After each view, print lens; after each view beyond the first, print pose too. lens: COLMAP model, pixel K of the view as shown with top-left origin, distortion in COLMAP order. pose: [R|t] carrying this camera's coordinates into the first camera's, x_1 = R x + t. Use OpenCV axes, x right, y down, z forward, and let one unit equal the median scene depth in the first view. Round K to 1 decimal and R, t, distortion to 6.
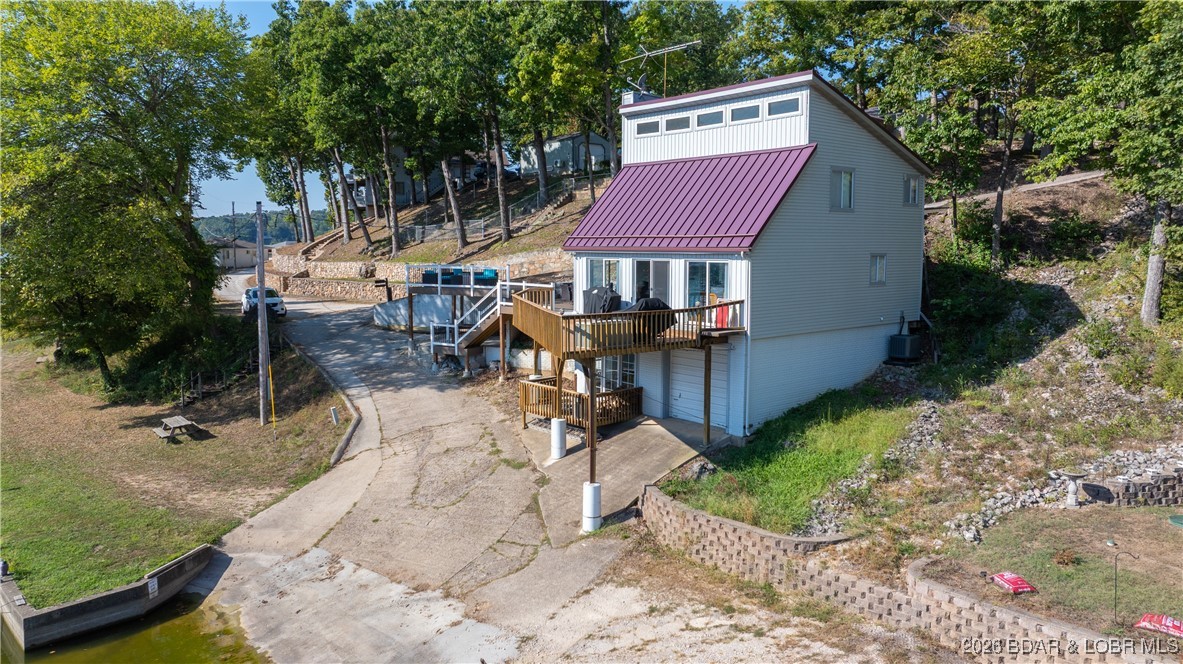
lens RADIAL K [[841.9, 0, 589.6], [0, 841.9, 333.5], [0, 0, 1]] dist [-0.016630, 0.007940]
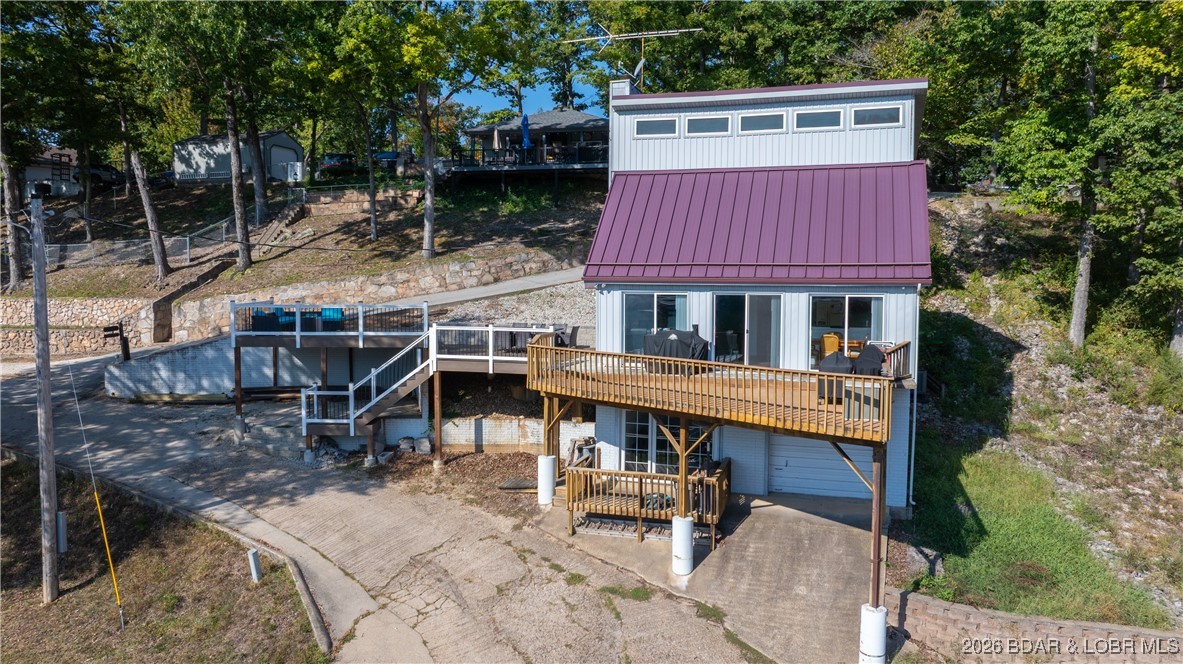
lens RADIAL K [[841.9, 0, 592.0], [0, 841.9, 330.2], [0, 0, 1]] dist [-0.016630, 0.007940]
pose [[0.839749, -0.033897, 0.541916, -0.378086], [0.053429, 0.998364, -0.020345, -0.036700], [-0.540340, 0.046038, 0.840186, 0.339426]]
